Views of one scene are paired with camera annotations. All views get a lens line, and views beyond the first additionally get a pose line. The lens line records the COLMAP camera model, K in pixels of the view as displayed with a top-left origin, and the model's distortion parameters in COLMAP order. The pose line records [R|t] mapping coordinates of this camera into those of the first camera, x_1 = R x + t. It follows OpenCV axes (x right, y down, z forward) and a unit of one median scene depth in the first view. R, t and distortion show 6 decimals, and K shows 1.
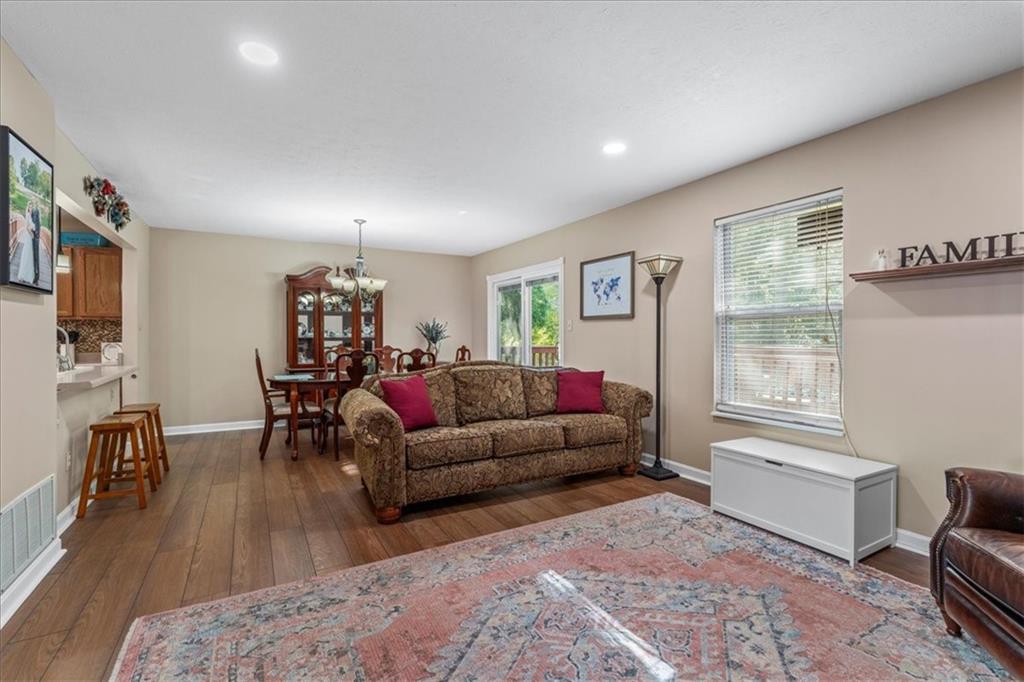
lens RADIAL K [[459.9, 0, 514.6], [0, 459.9, 337.0], [0, 0, 1]] dist [-0.003999, 0.000259]
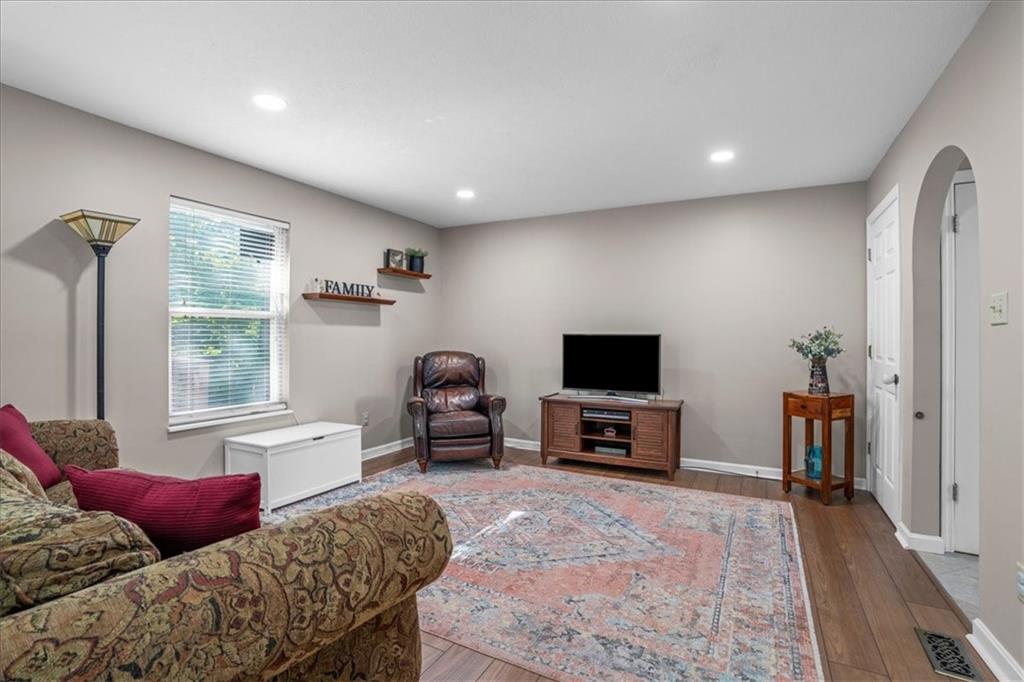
lens RADIAL K [[476.9, 0, 512.0], [0, 476.9, 341.0], [0, 0, 1]] dist [-0.080219, 0.034566]
pose [[-0.530090, -0.008778, 0.847896, -0.583984], [-0.002907, 0.999959, 0.008535, -0.002072], [-0.847937, 0.002059, -0.530094, 0.904673]]
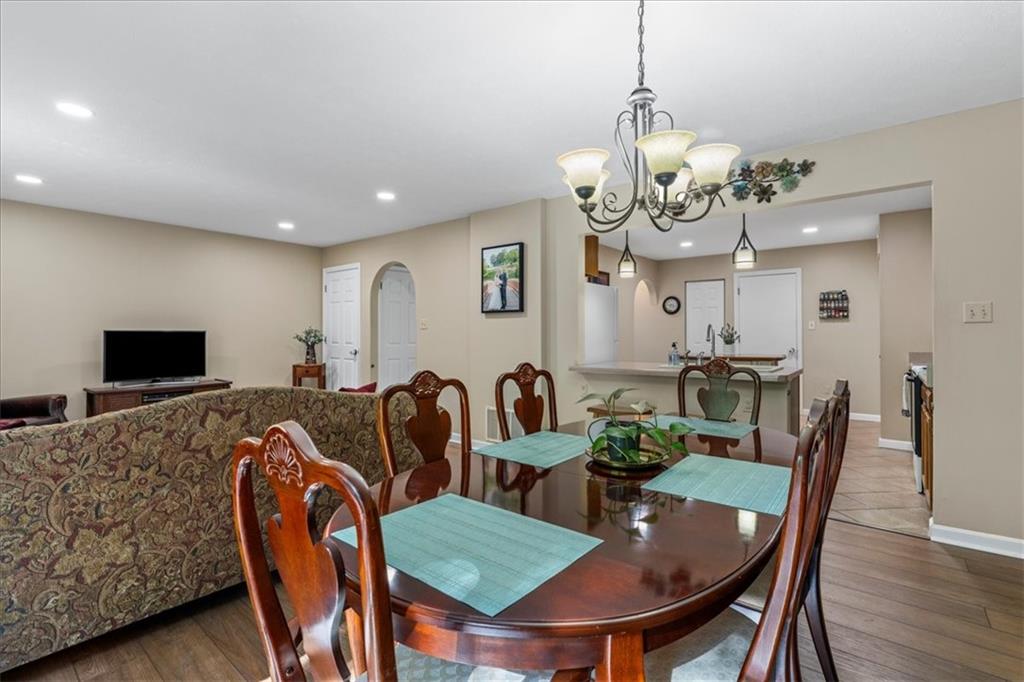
lens RADIAL K [[459.9, 0, 514.6], [0, 459.9, 337.0], [0, 0, 1]] dist [-0.003999, 0.000259]
pose [[-0.935868, 0.003246, -0.352335, -0.212079], [-0.000497, 0.999944, 0.010533, -0.006051], [0.352349, 0.010032, -0.935815, 1.742820]]
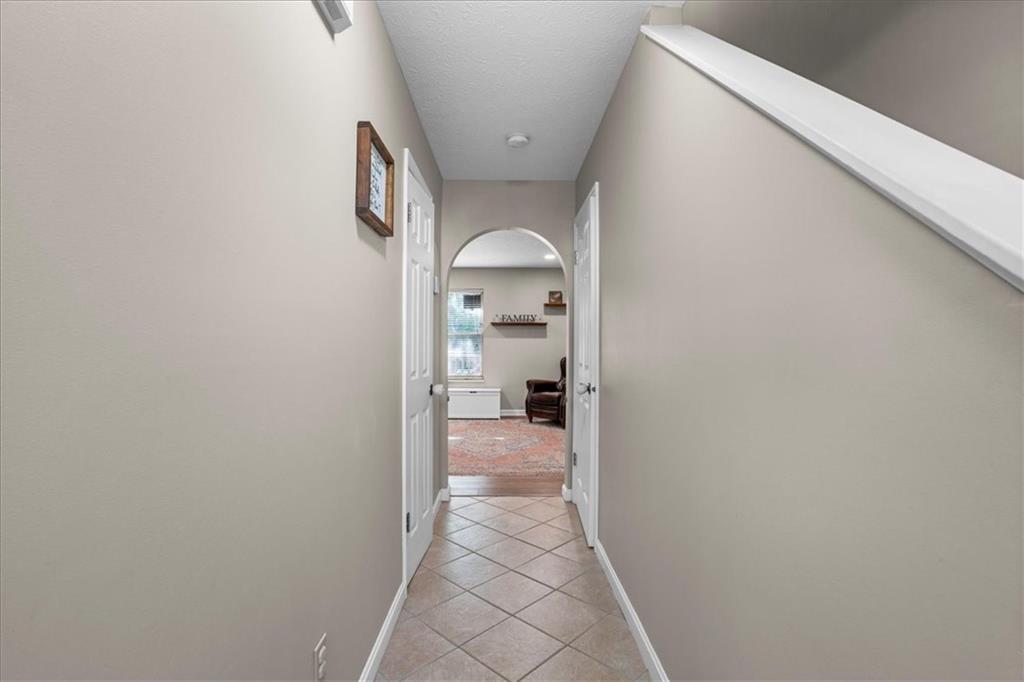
lens RADIAL K [[476.9, 0, 512.0], [0, 476.9, 341.0], [0, 0, 1]] dist [-0.080219, 0.034566]
pose [[0.485696, 0.012606, 0.874037, -1.262621], [-0.002015, 0.999909, -0.013302, 0.011453], [-0.874125, 0.004699, 0.485678, -0.384814]]
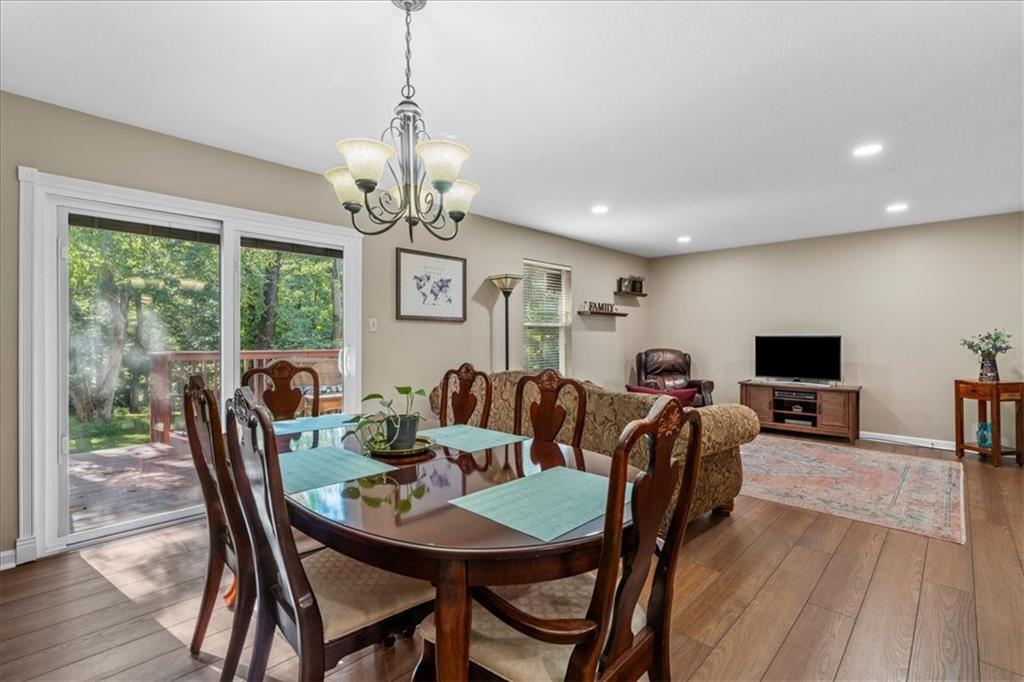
lens RADIAL K [[459.9, 0, 514.6], [0, 459.9, 337.0], [0, 0, 1]] dist [-0.003999, 0.000259]
pose [[-0.273332, 0.002987, 0.961915, -0.937140], [0.002979, 0.999993, -0.002259, -0.005009], [-0.961915, 0.002248, -0.273339, 1.405117]]
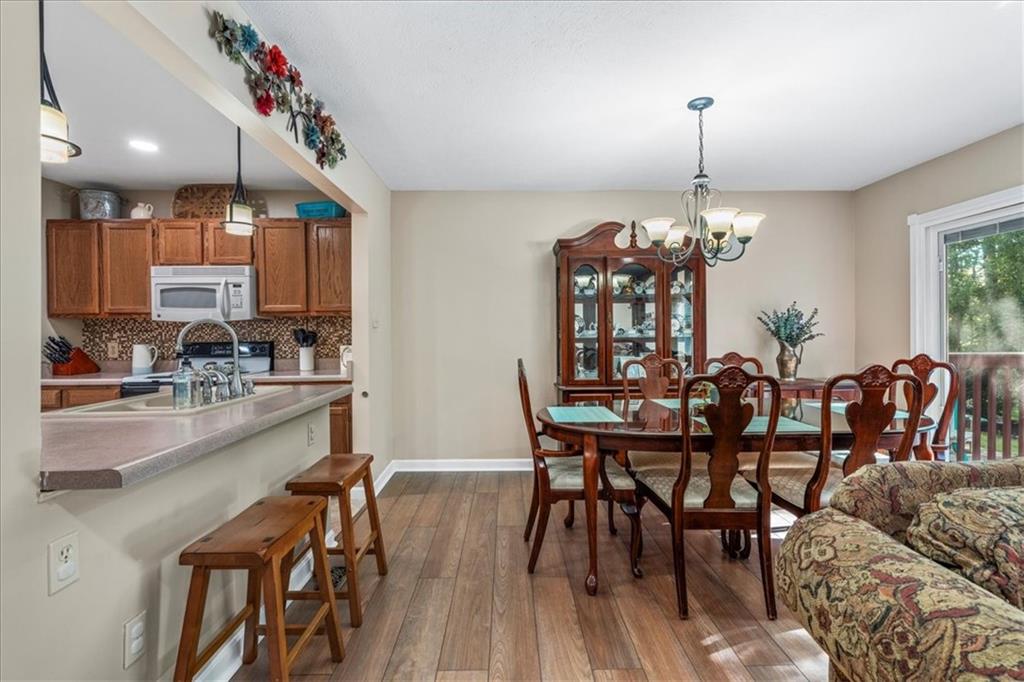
lens RADIAL K [[459.9, 0, 514.6], [0, 459.9, 337.0], [0, 0, 1]] dist [-0.003999, 0.000259]
pose [[0.874286, -0.003514, -0.485398, -0.375646], [0.005415, 0.999982, 0.002514, -0.003389], [0.485381, -0.004827, 0.874290, 0.645262]]
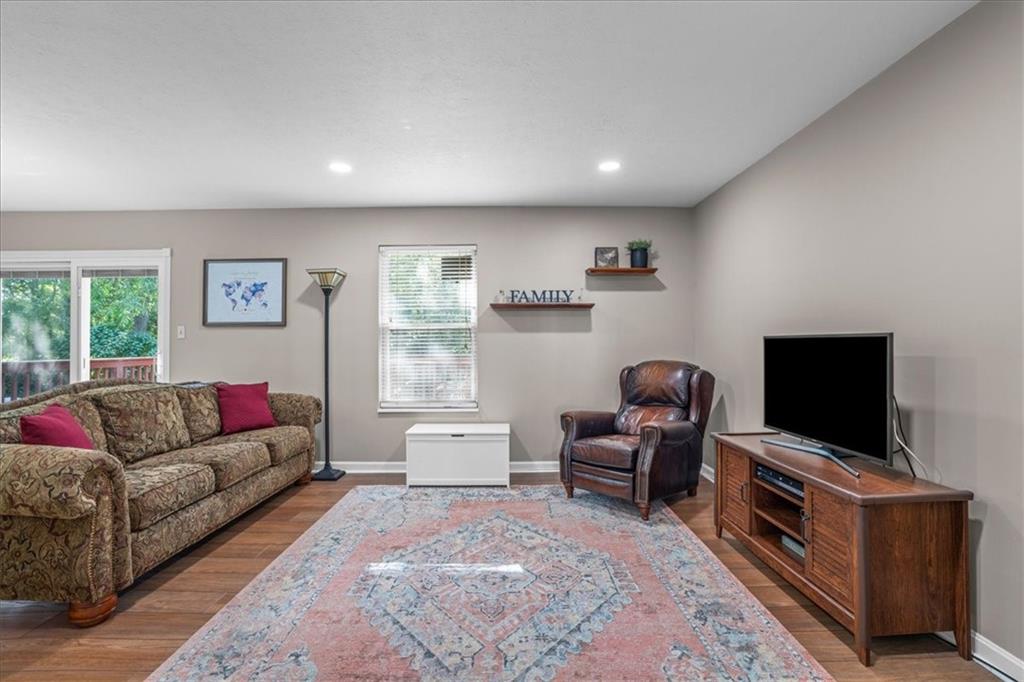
lens RADIAL K [[476.9, 0, 512.0], [0, 476.9, 341.0], [0, 0, 1]] dist [-0.080219, 0.034566]
pose [[0.489270, 0.004921, 0.872119, -0.445410], [0.006691, 0.999933, -0.009396, 0.002596], [-0.872107, 0.010433, 0.489204, 0.112864]]
